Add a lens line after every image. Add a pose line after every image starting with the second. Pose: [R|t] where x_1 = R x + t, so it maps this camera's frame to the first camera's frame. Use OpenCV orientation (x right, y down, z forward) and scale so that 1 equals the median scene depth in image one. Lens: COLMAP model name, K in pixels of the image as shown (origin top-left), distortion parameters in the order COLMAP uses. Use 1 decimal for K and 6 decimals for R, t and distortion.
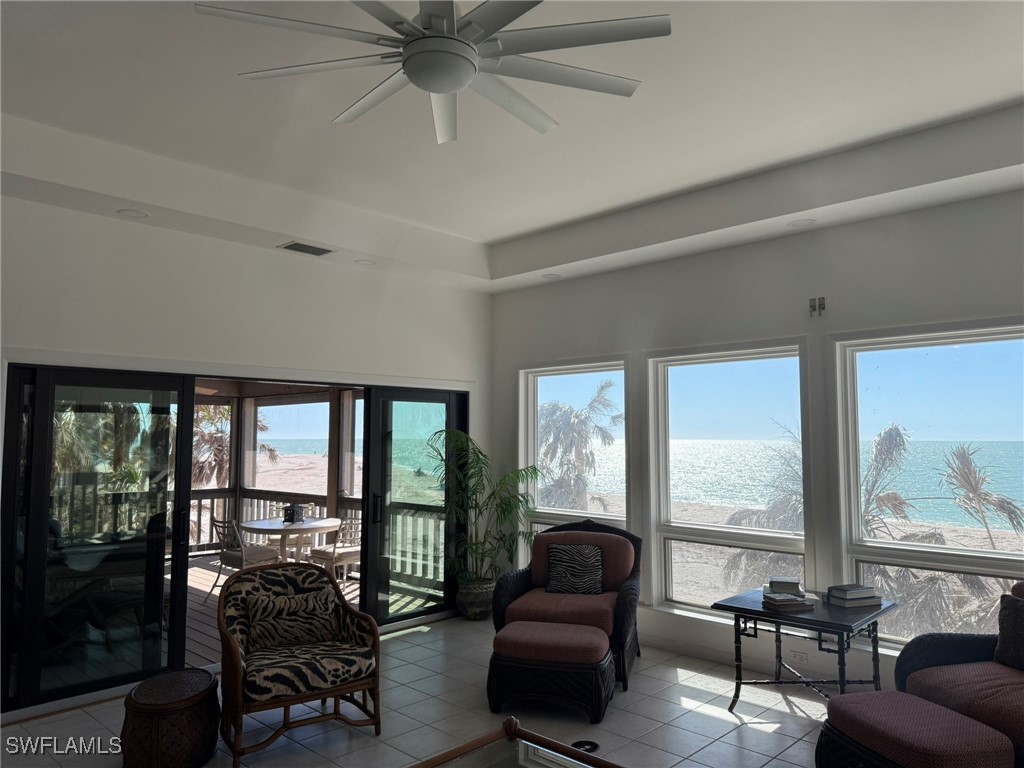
lens RADIAL K [[722.6, 0, 513.4], [0, 722.6, 384.3], [0, 0, 1]] dist [0.043355, -0.050767]
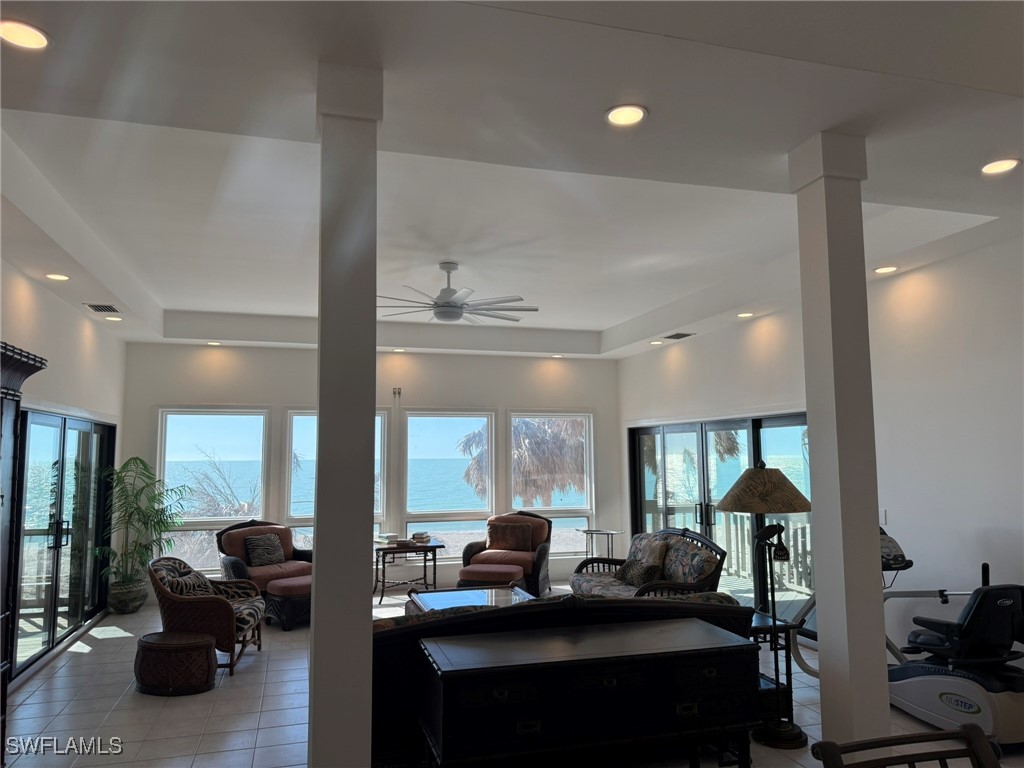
lens RADIAL K [[722.6, 0, 513.3], [0, 722.6, 378.6], [0, 0, 1]] dist [0.043355, -0.050767]
pose [[0.510258, 0.088572, 0.855448, -1.054293], [-0.057820, 0.995965, -0.068633, -0.030391], [-0.858075, -0.014442, 0.513321, -0.237030]]
